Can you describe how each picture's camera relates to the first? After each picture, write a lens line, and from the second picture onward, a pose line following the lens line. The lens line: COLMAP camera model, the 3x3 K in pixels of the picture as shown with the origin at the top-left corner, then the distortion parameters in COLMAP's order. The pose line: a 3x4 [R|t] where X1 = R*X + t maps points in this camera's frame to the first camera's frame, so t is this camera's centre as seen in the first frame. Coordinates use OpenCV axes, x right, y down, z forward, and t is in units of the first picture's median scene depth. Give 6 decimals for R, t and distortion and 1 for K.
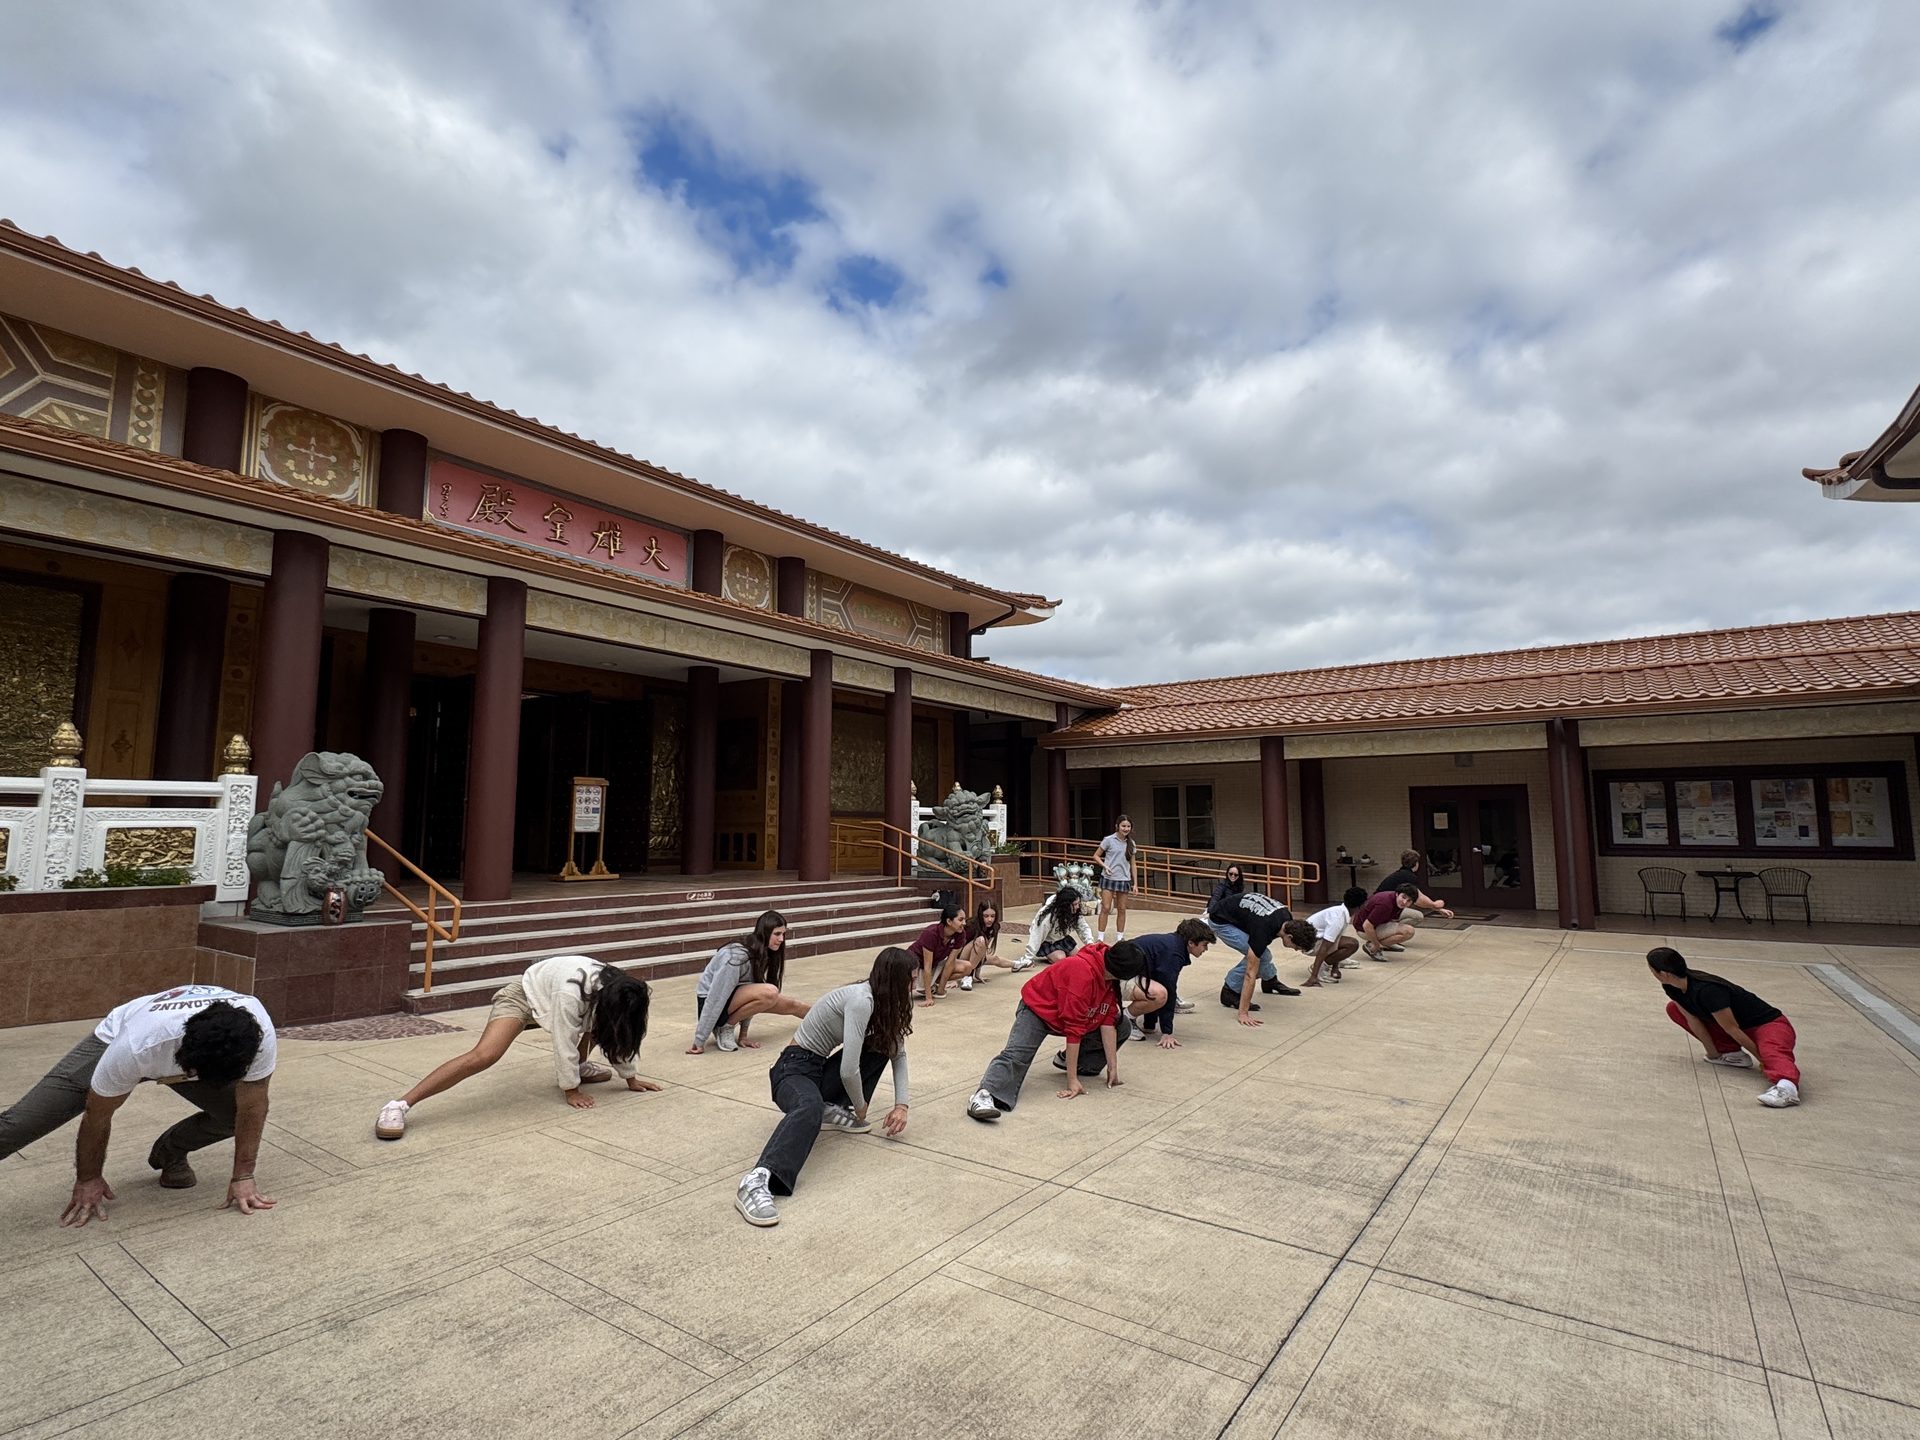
lens RADIAL K [[950.7, 0, 947.3], [0, 950.7, 719.2], [0, 0, 1]] dist [0.000252, -0.000436]
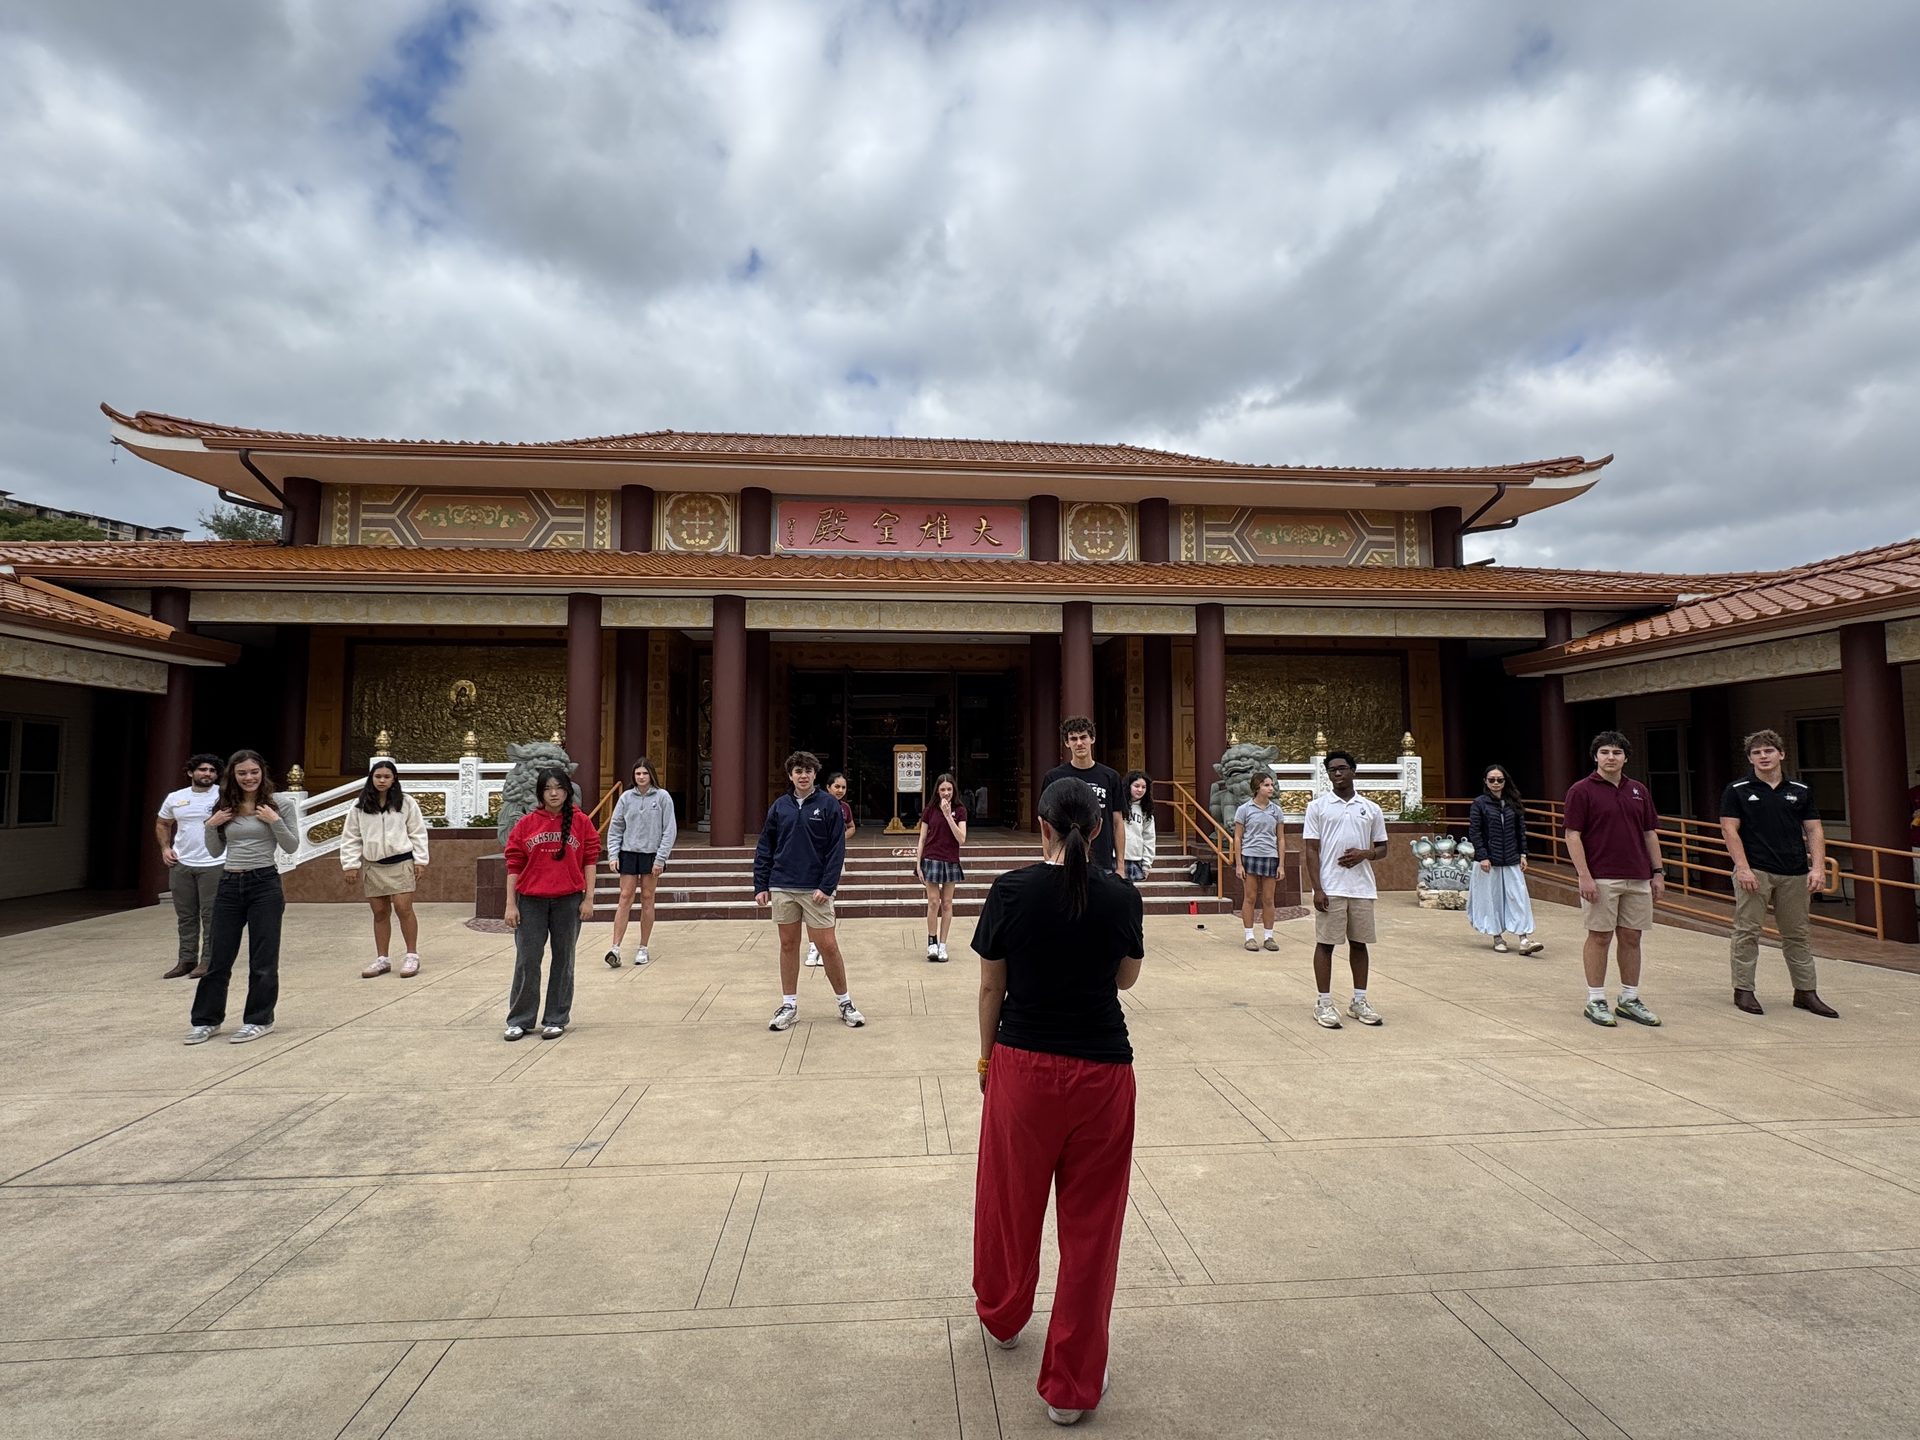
lens RADIAL K [[950.7, 0, 960.6], [0, 950.7, 719.9], [0, 0, 1]] dist [0.000252, -0.000436]
pose [[0.650789, -0.052967, -0.757409, 0.705172], [0.090600, 0.995854, 0.008205, 0.036840], [0.753833, -0.073962, 0.652890, 0.401993]]
